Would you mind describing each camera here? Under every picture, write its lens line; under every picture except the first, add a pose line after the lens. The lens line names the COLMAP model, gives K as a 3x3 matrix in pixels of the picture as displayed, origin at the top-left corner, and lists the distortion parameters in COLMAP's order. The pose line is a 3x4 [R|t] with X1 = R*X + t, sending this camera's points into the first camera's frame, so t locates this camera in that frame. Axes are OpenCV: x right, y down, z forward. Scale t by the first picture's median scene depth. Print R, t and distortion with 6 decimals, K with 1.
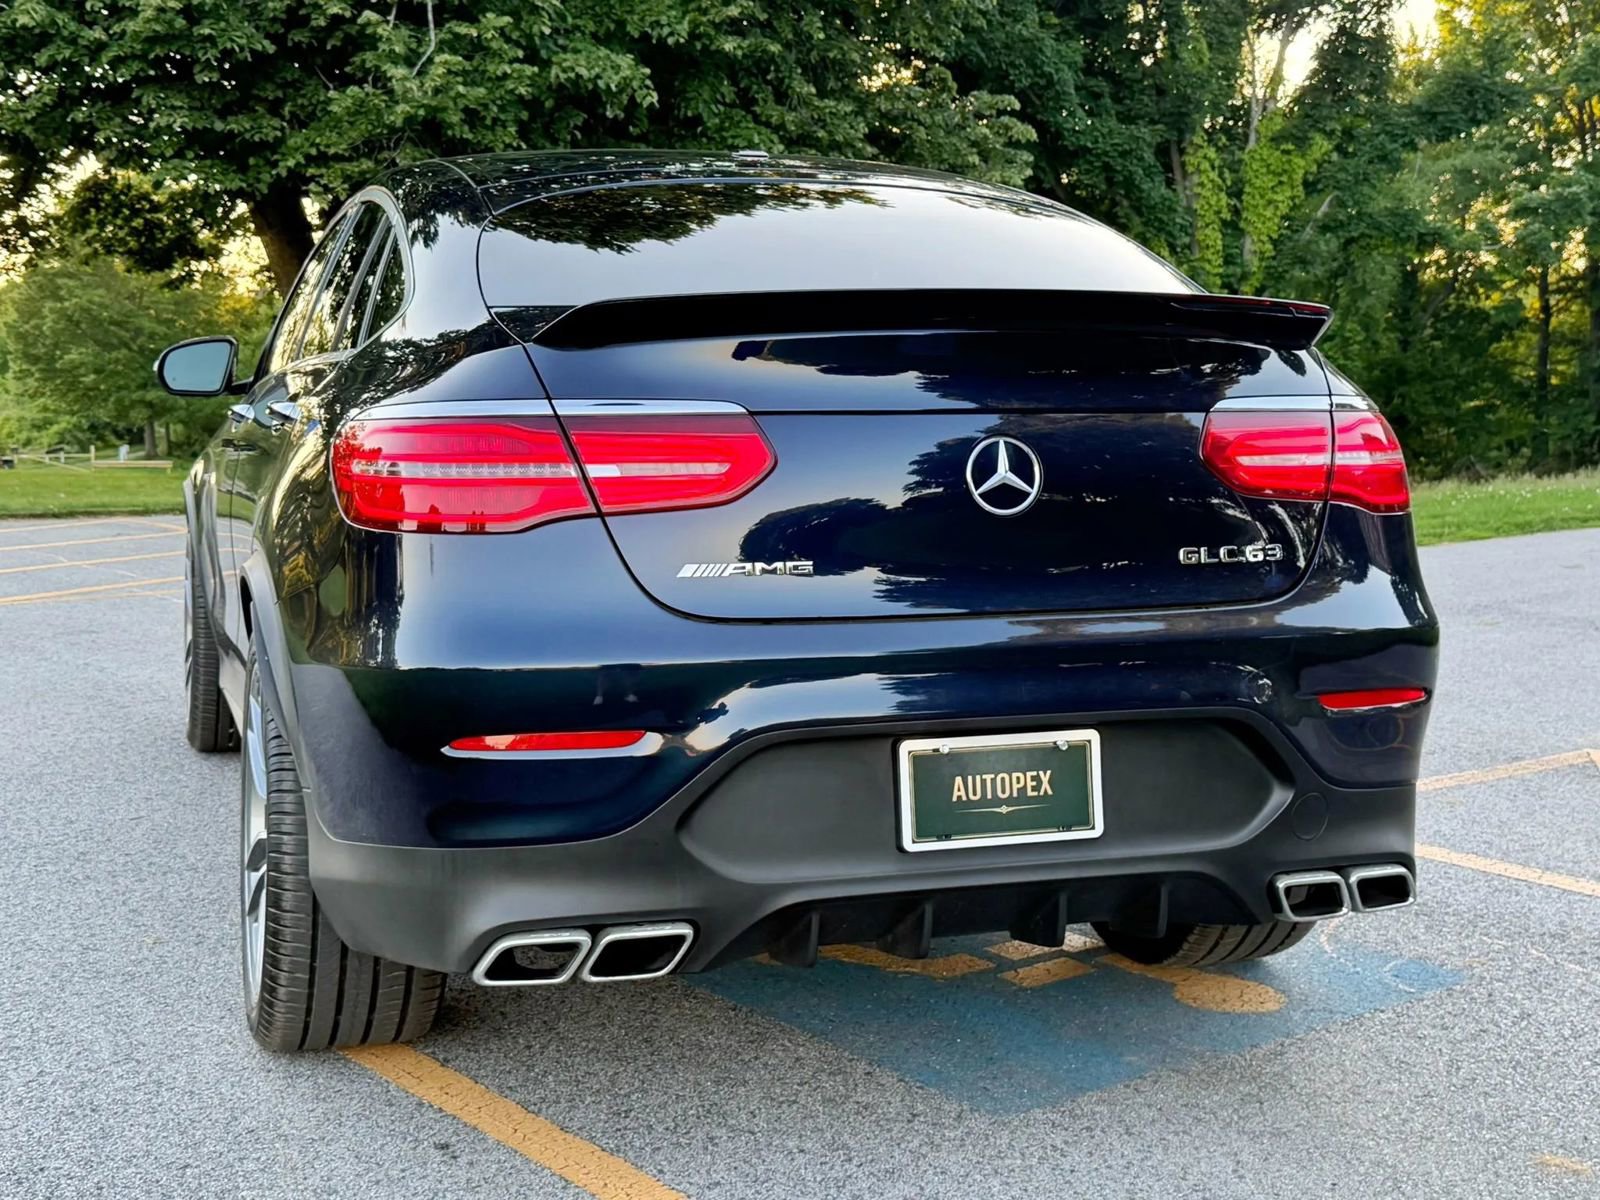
lens RADIAL K [[2148.7, 0, 814.6], [0, 2148.7, 603.0], [0, 0, 1]] dist [0.212779, -0.509361]
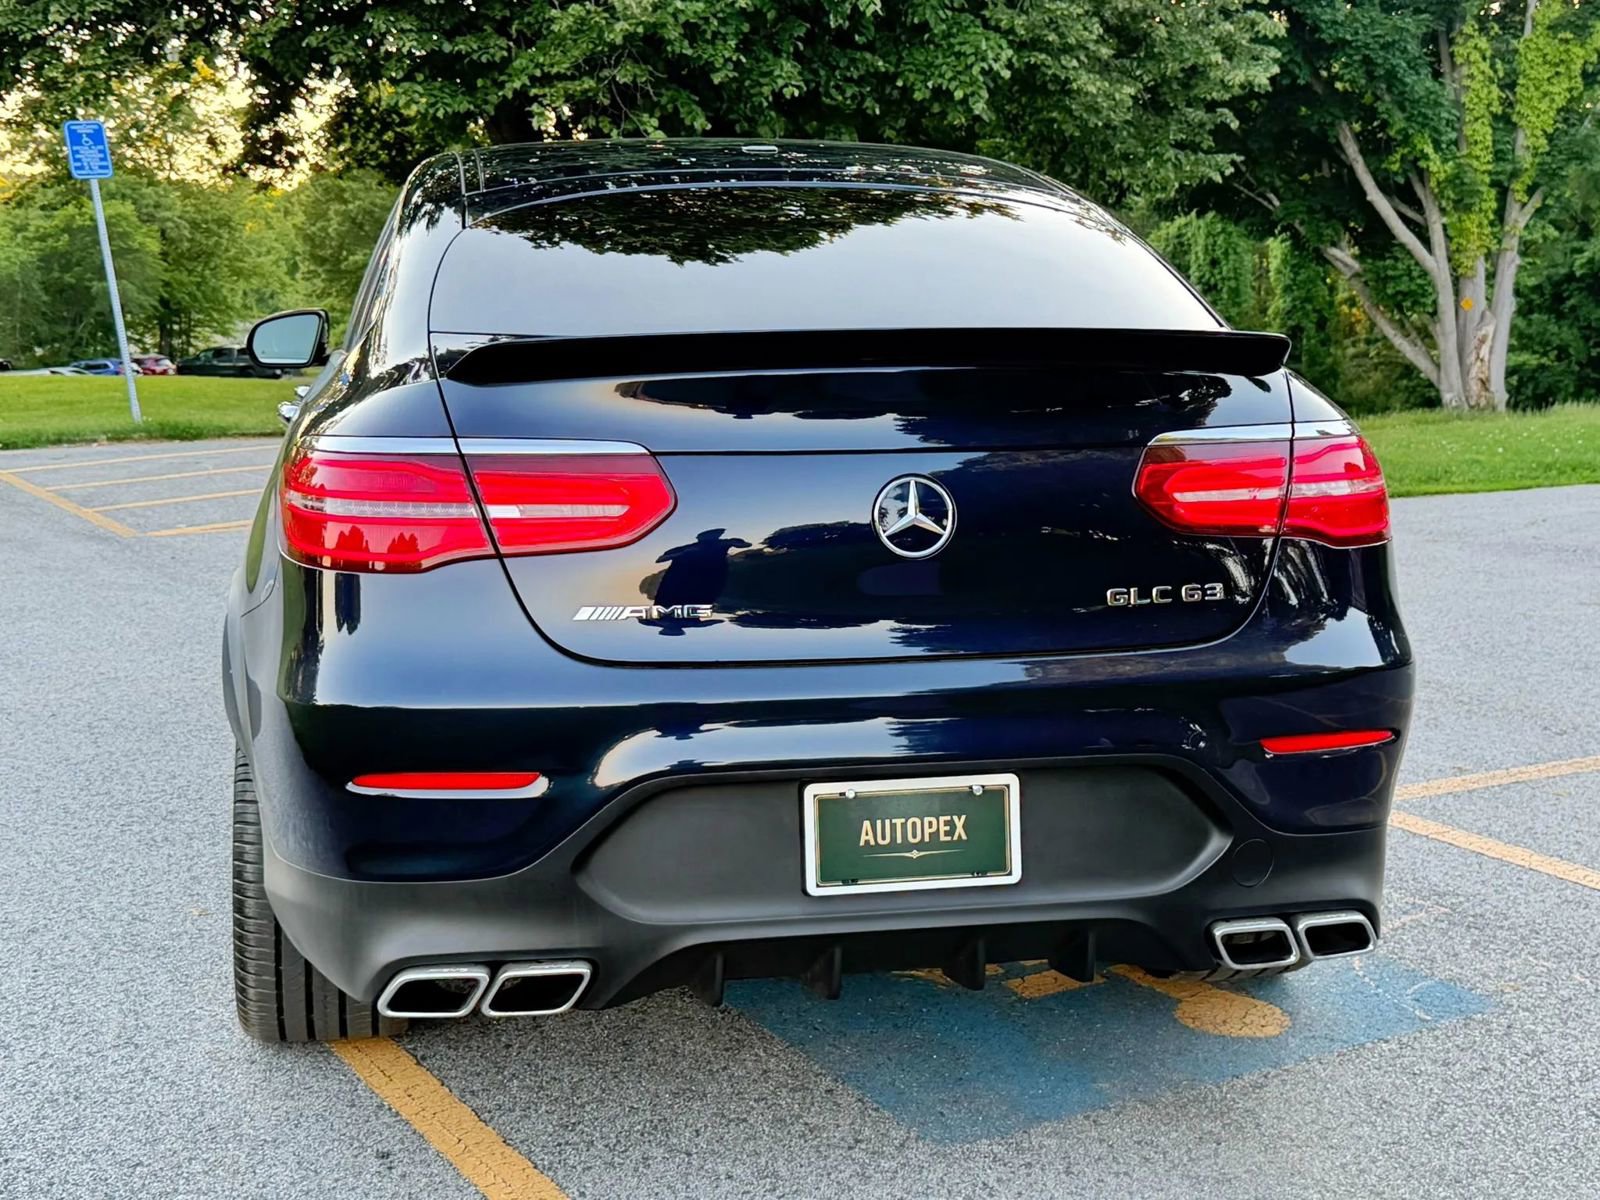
lens RADIAL K [[2148.7, 0, 814.6], [0, 2148.7, 603.0], [0, 0, 1]] dist [0.212779, -0.509361]
pose [[0.991308, 0.017784, -0.130353, 0.123219], [-0.011096, 0.998593, 0.051850, -0.050702], [0.131092, -0.049953, 0.990111, 0.017472]]
